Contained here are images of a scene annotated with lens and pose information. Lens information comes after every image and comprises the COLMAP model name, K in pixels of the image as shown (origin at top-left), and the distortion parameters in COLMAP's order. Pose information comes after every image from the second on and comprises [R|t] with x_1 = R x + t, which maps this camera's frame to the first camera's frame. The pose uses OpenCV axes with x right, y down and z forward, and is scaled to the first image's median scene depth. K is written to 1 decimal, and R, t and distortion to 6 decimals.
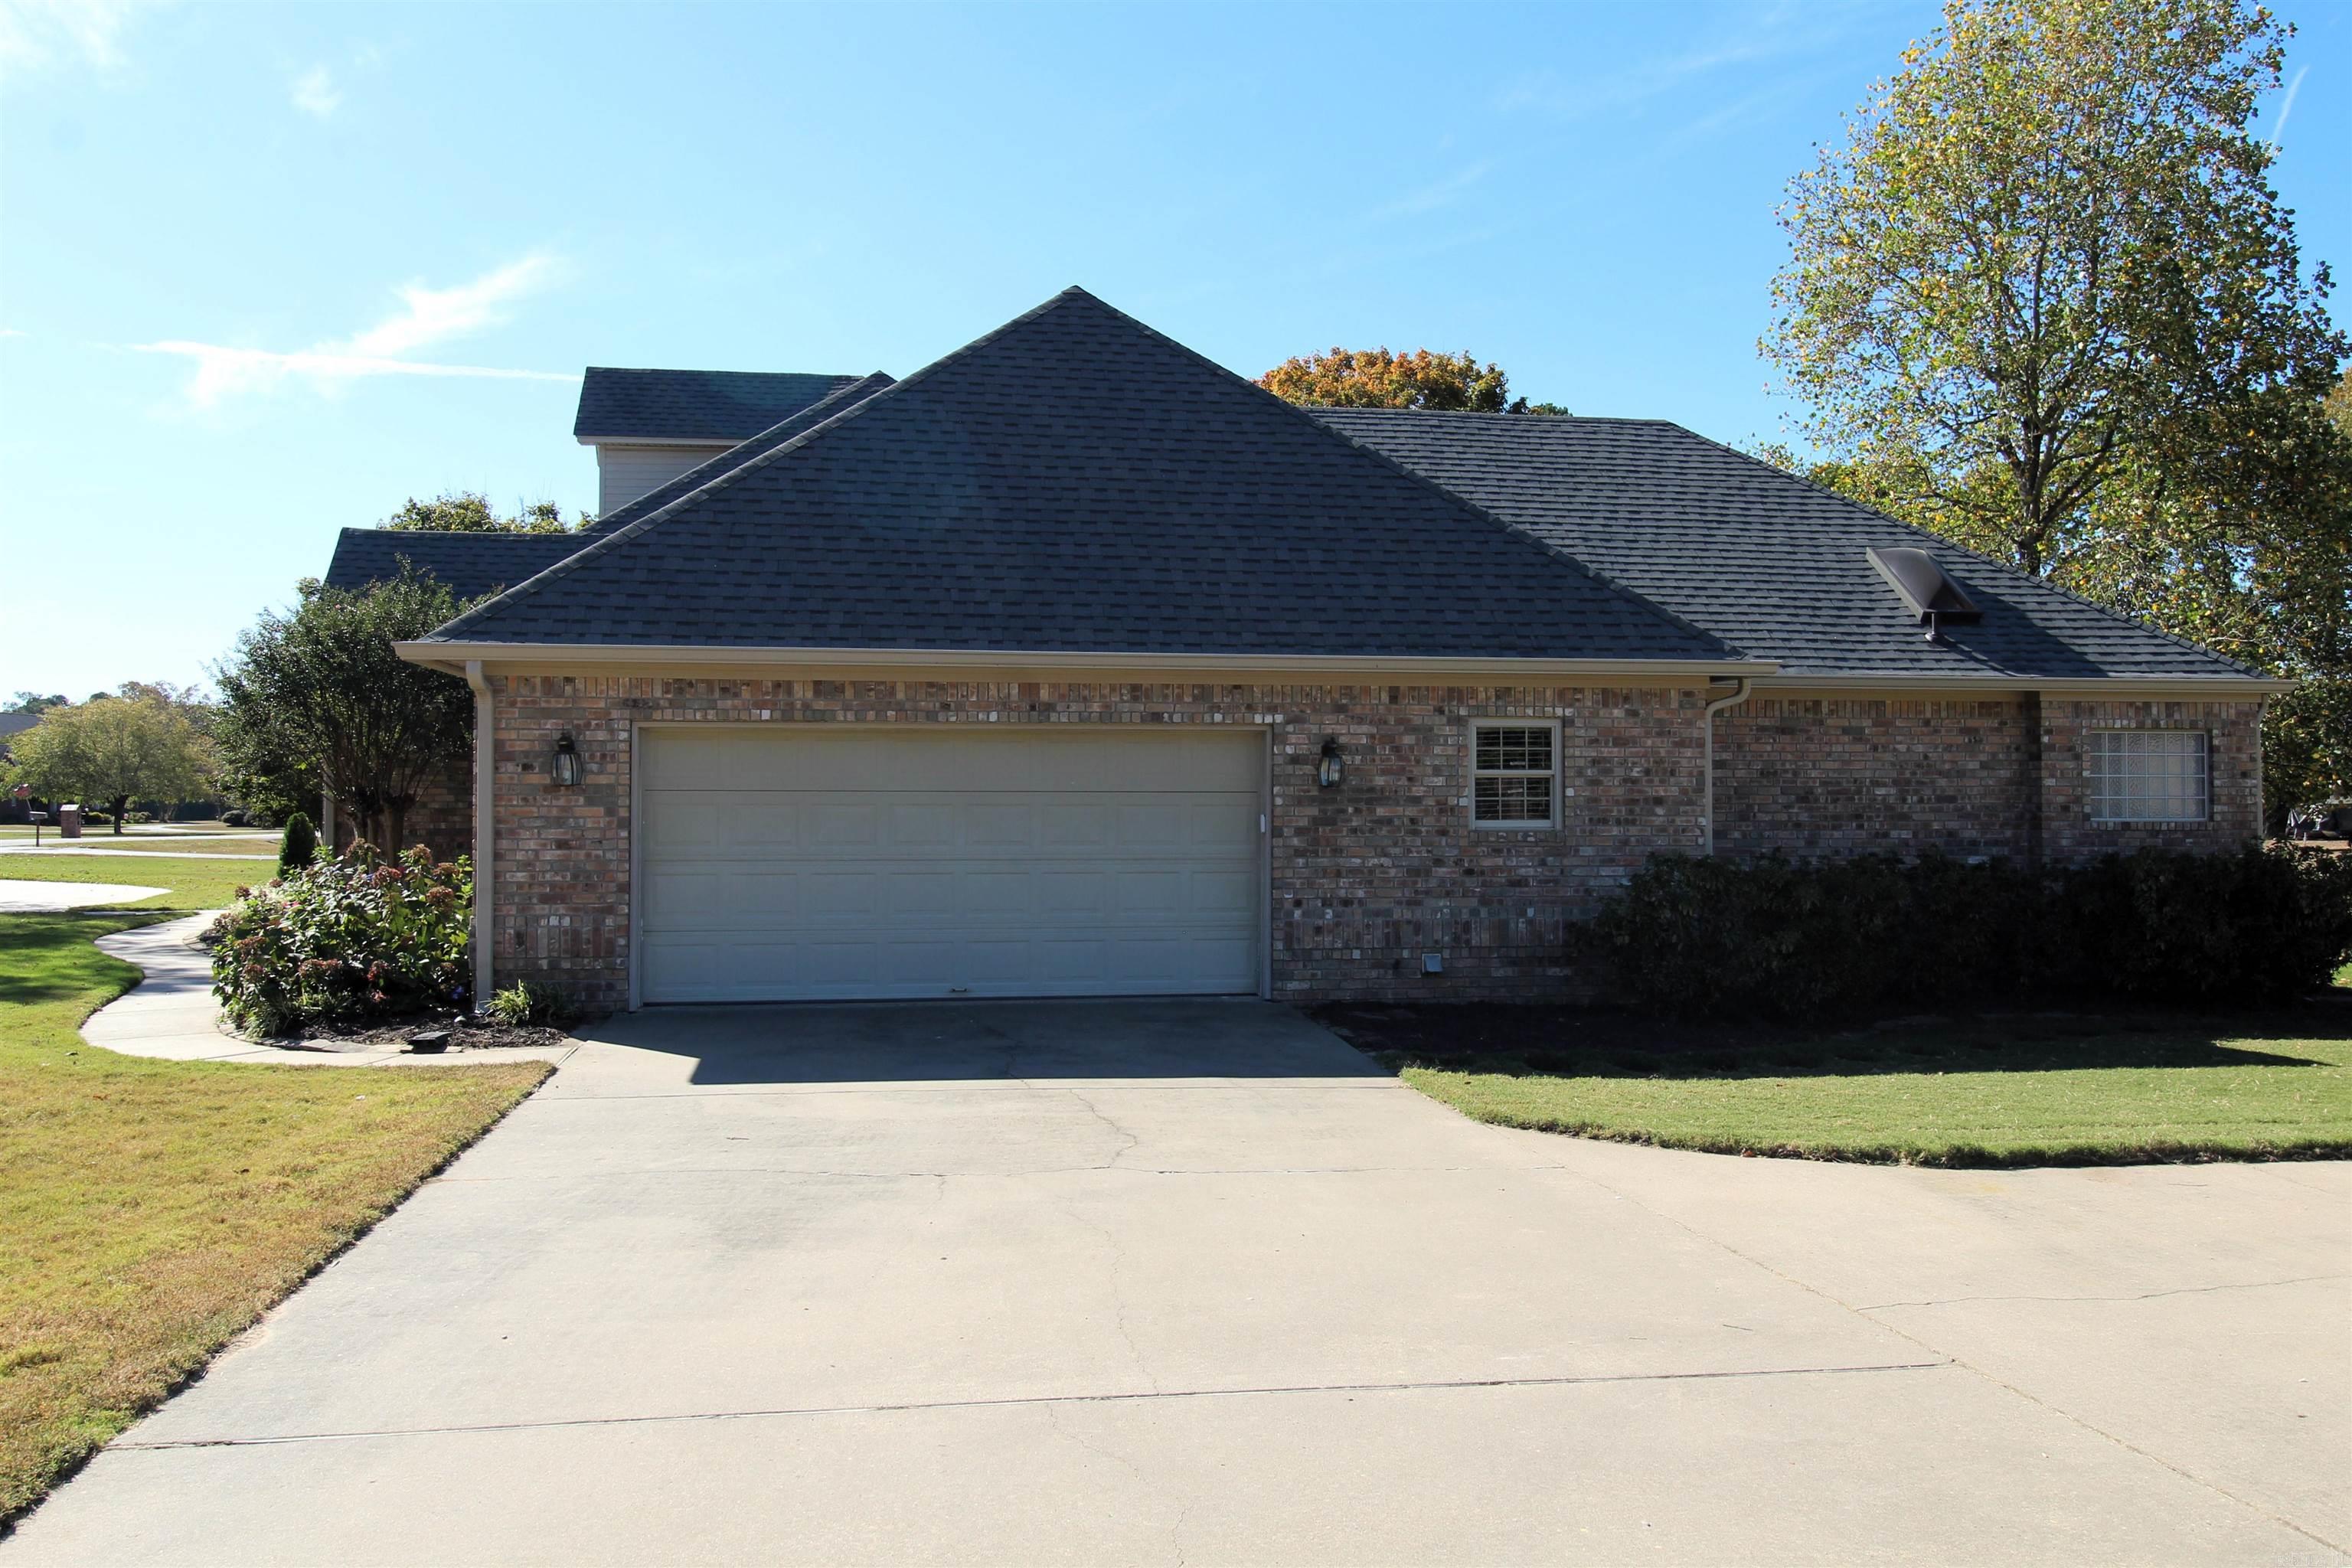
lens RADIAL K [[1850.7, 0, 1179.1], [0, 1850.7, 748.2], [0, 0, 1]] dist [0.022507, -0.006100]
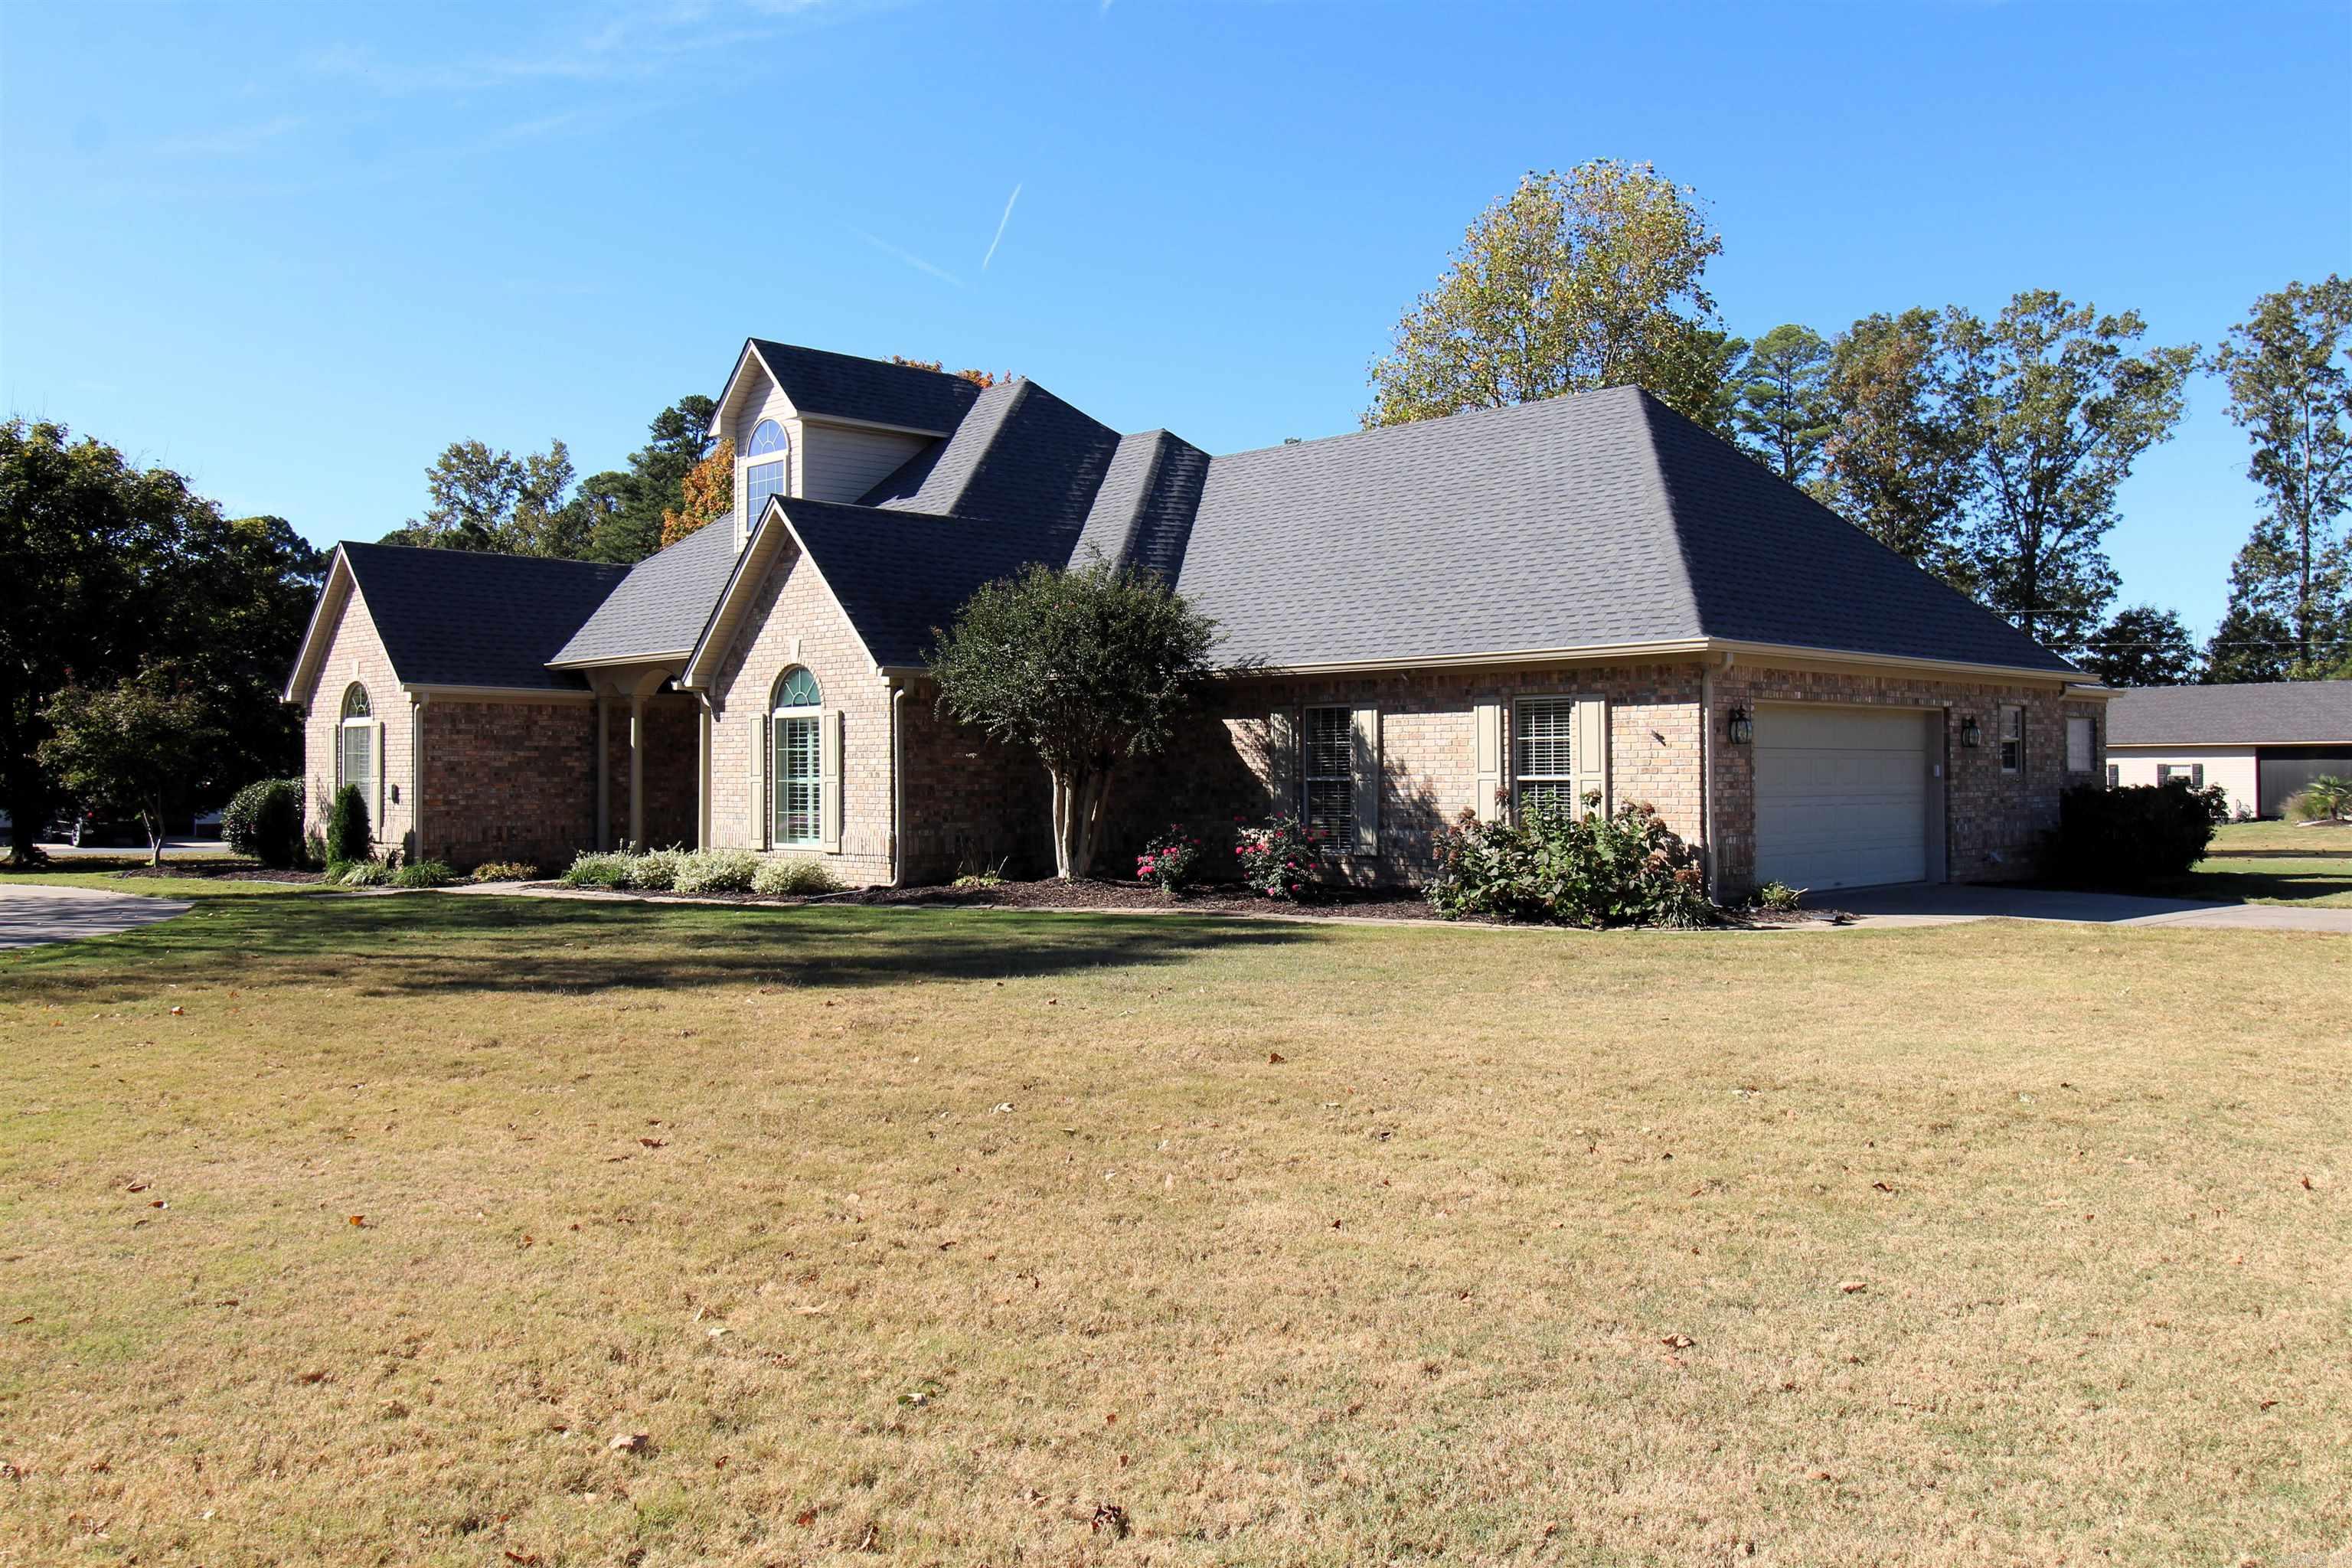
lens RADIAL K [[1850.7, 0, 1179.1], [0, 1850.7, 748.2], [0, 0, 1]] dist [0.022507, -0.006100]
pose [[0.810352, 0.001093, 0.585943, -1.392884], [0.002978, 0.999978, -0.005984, 0.028778], [-0.585936, 0.006594, 0.810330, 0.102135]]
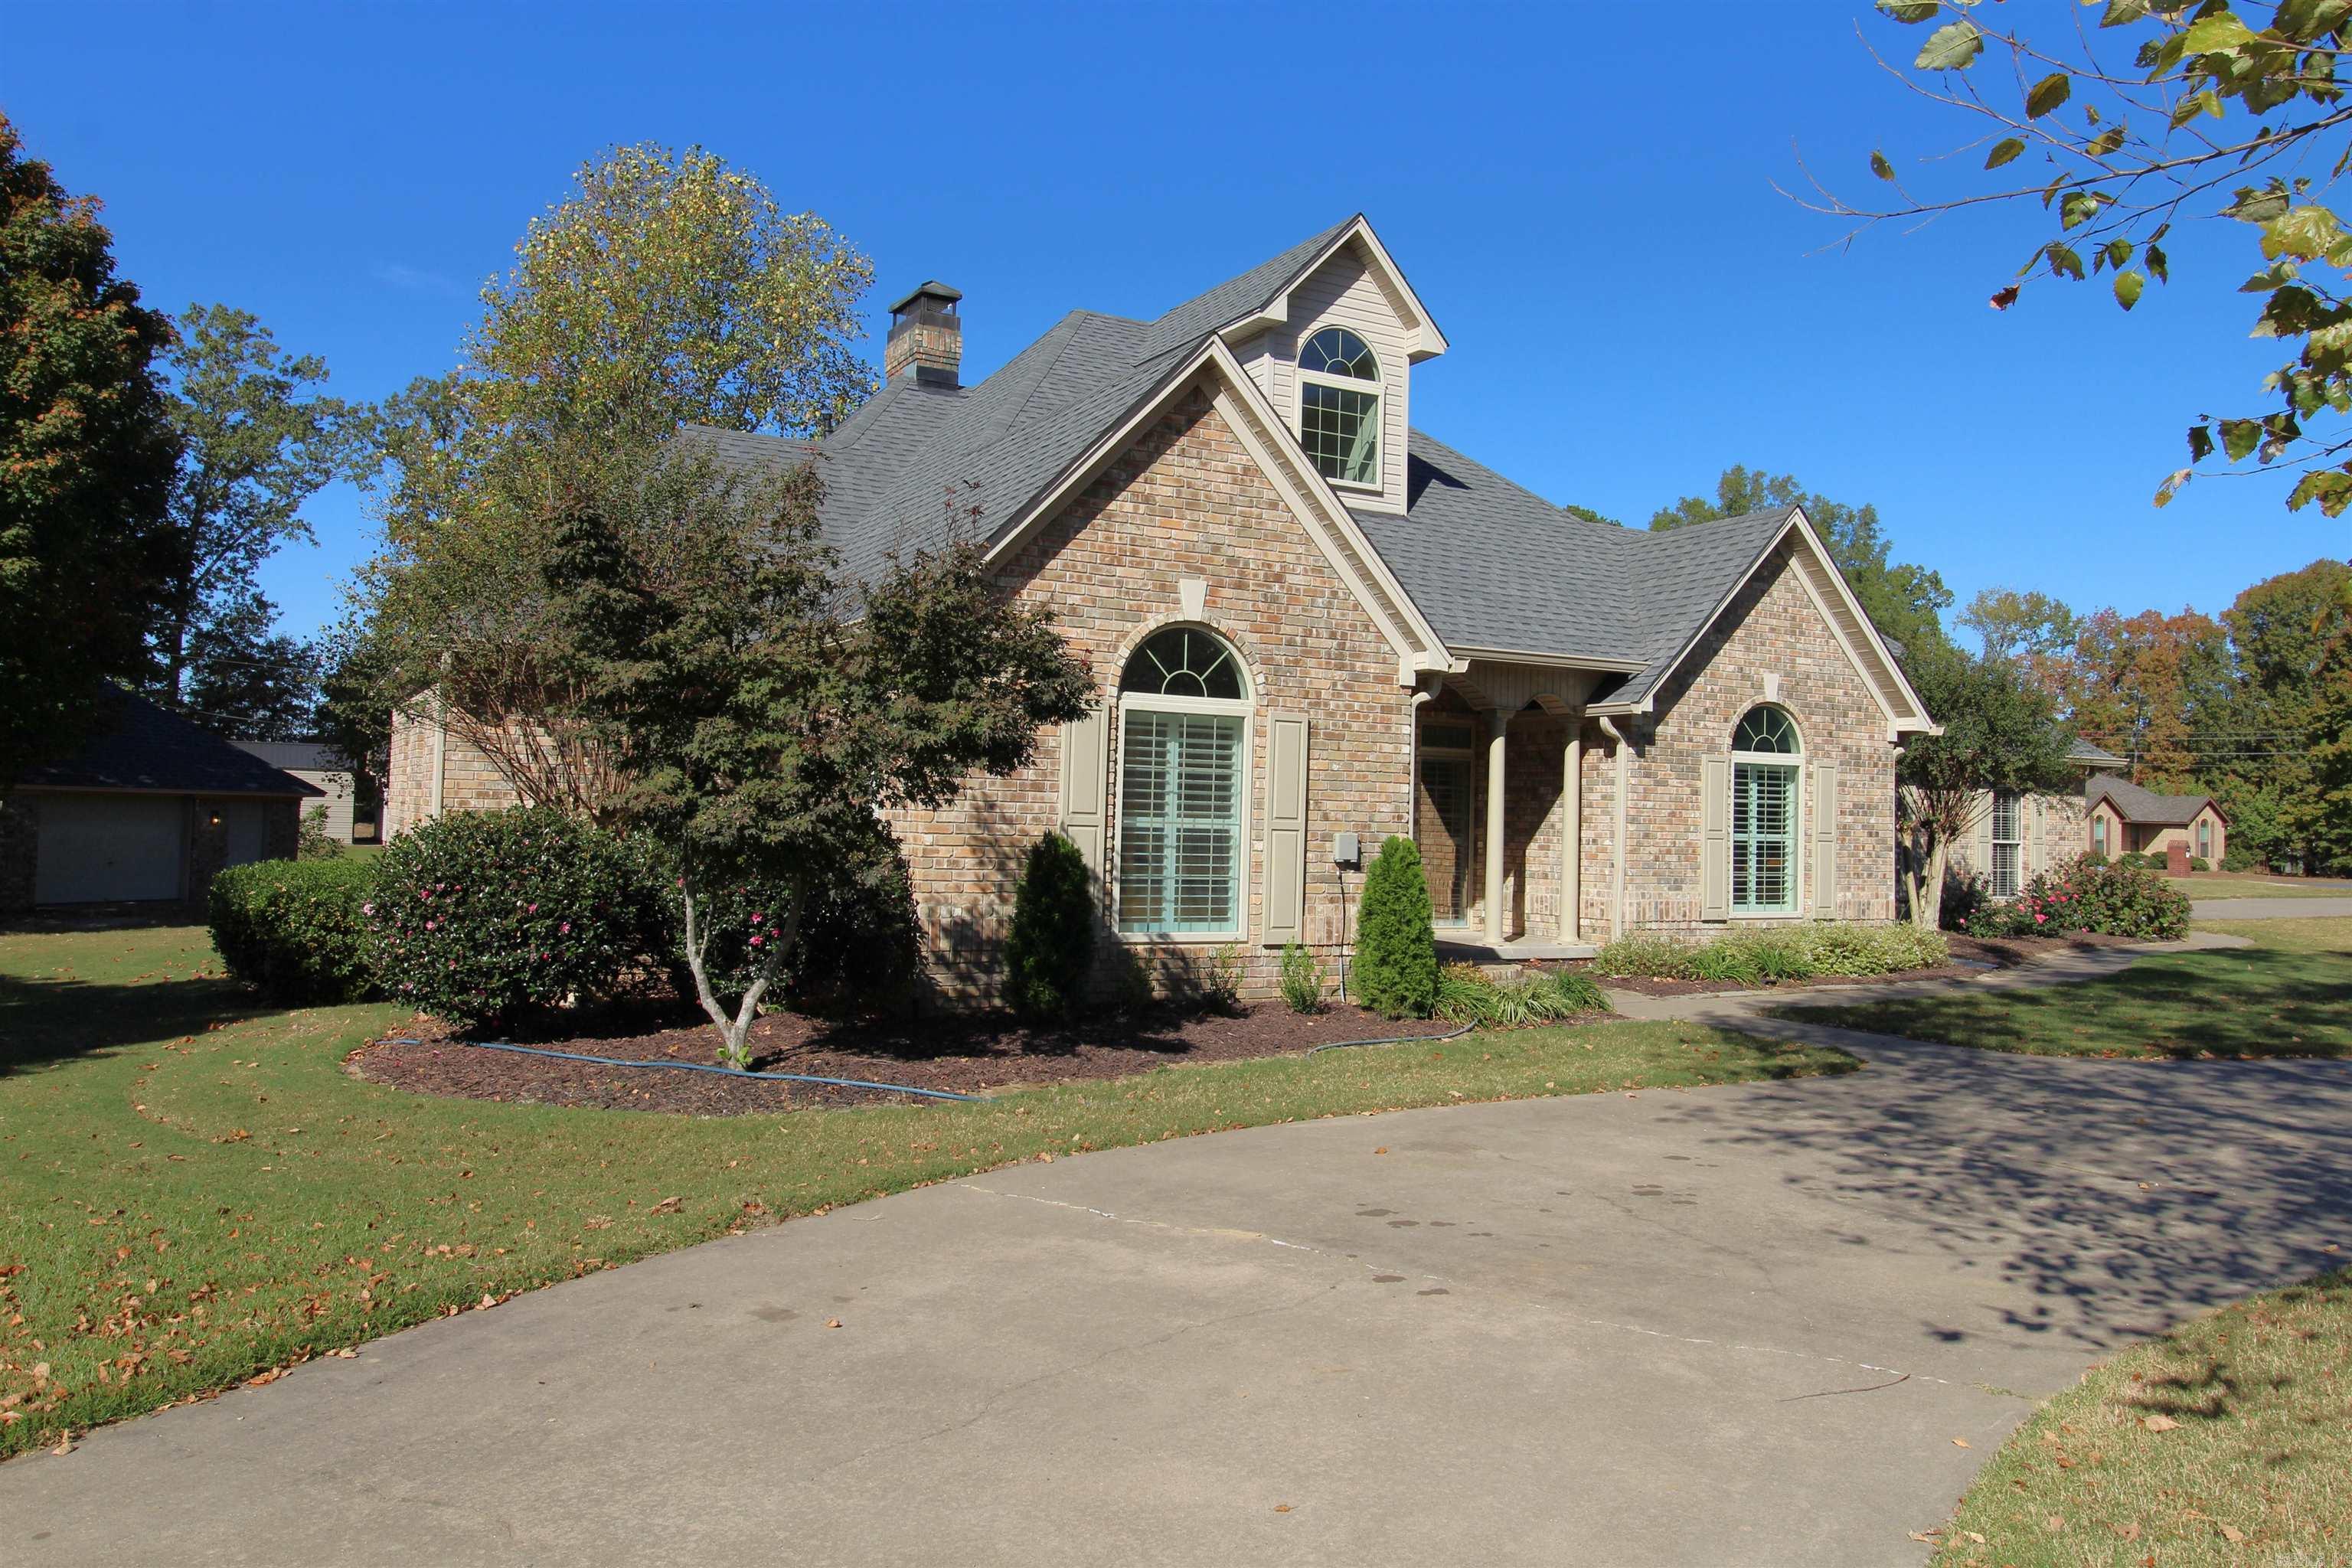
lens RADIAL K [[1655.4, 0, 1192.1], [0, 1655.4, 741.6], [0, 0, 1]] dist [0.009307, -0.005003]
pose [[-0.340482, 0.026325, 0.939883, -1.747621], [-0.035897, 0.998515, -0.040971, 0.041100], [-0.939566, -0.047688, -0.339031, 2.478513]]
